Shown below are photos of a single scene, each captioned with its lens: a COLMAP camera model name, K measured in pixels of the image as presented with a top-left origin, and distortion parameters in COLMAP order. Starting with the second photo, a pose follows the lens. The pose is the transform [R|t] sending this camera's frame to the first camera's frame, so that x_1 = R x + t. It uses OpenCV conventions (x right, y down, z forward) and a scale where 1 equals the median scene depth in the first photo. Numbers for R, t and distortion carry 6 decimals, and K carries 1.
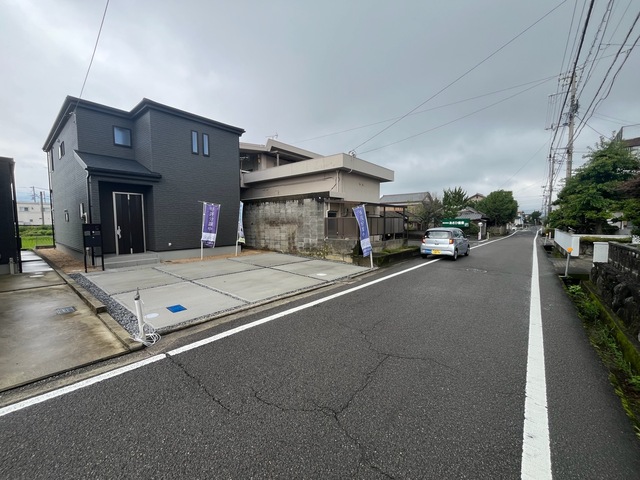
lens RADIAL K [[258.7, 0, 320.0], [0, 258.7, 240.0], [0, 0, 1]] dist [-0.001350, -0.000217]
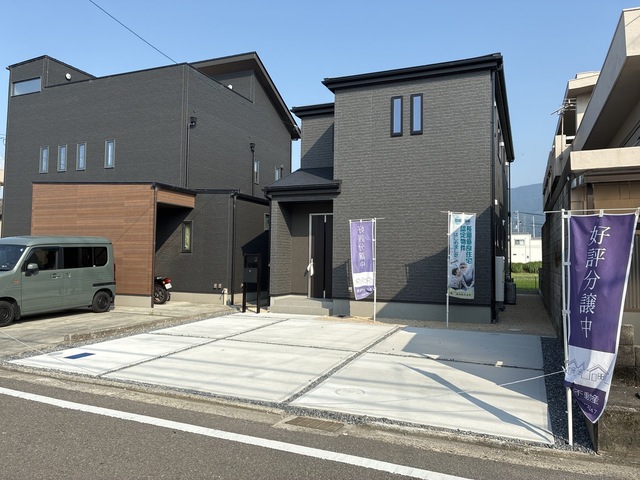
lens RADIAL K [[480.4, 0, 320.0], [0, 480.4, 240.0], [0, 0, 1]] dist [-0.002098, -0.000195]
pose [[0.277949, -0.033312, -0.960018, 0.538685], [-0.076740, 0.995434, -0.056759, -0.030419], [0.957526, 0.089448, 0.274123, 0.622750]]
